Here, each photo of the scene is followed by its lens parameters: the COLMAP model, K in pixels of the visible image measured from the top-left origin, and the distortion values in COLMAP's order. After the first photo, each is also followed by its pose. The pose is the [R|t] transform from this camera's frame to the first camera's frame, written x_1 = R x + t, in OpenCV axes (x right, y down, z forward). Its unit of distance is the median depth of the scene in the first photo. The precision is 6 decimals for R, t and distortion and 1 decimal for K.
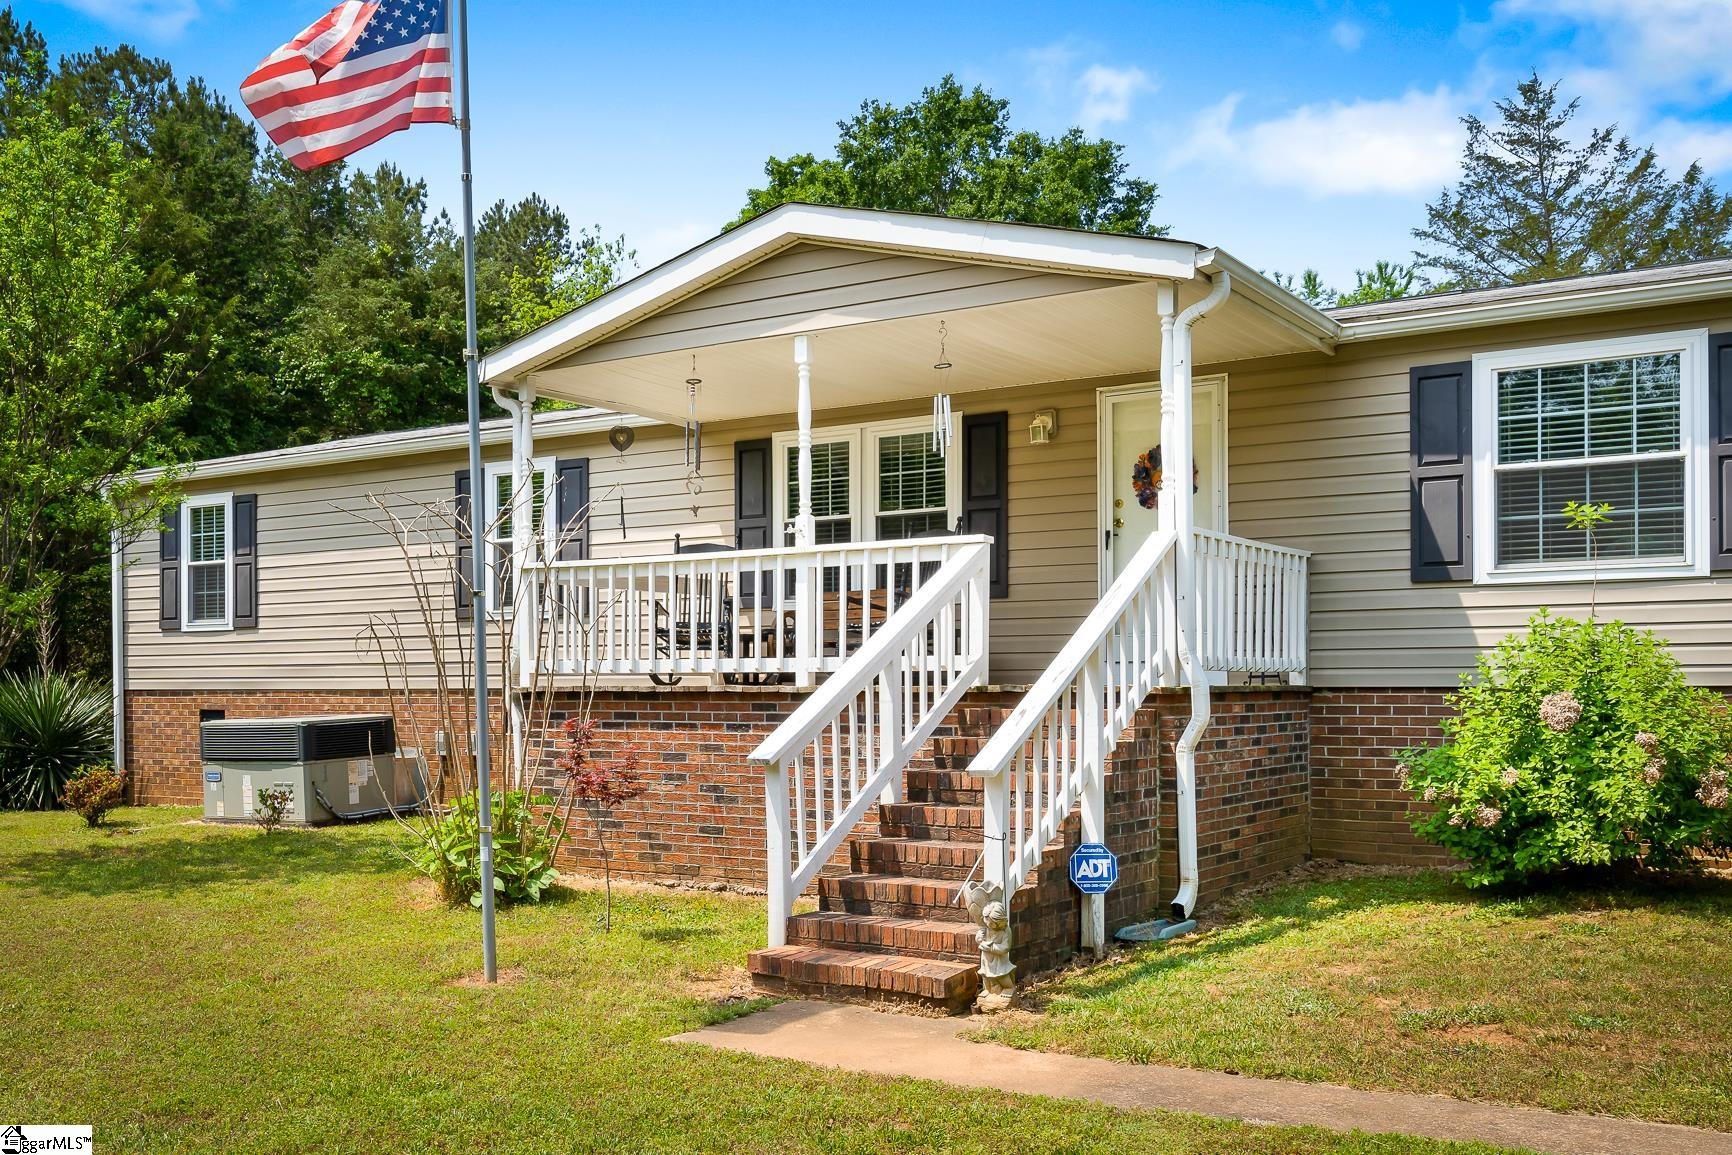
lens RADIAL K [[1500.9, 0, 864.7], [0, 1500.9, 662.5], [0, 0, 1]] dist [0.009156, -0.002737]
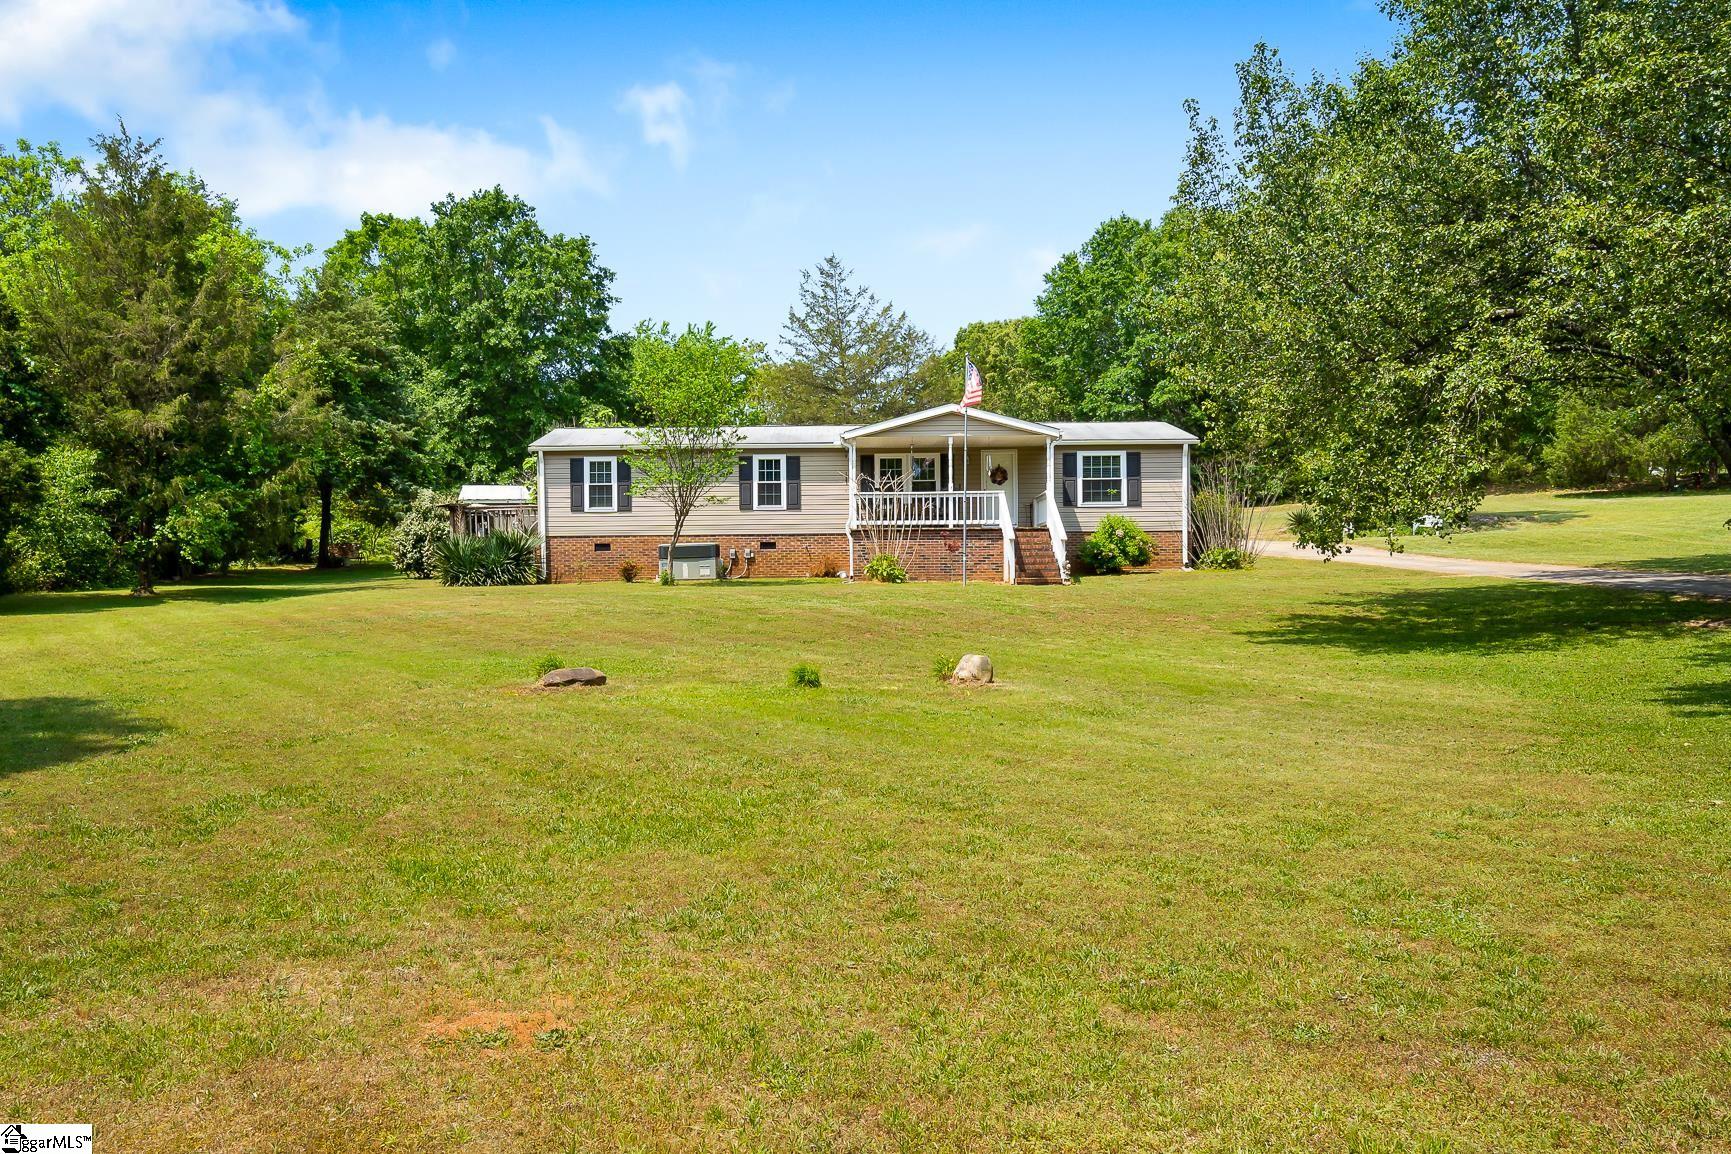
lens RADIAL K [[1060.7, 0, 865.5], [0, 1060.7, 577.0], [0, 0, 1]] dist [-0.002291, -0.001559]
pose [[0.840935, -0.003433, 0.541126, -1.331254], [-0.000387, 0.999976, 0.006945, 0.097009], [-0.541137, -0.006049, 0.840913, -0.914606]]
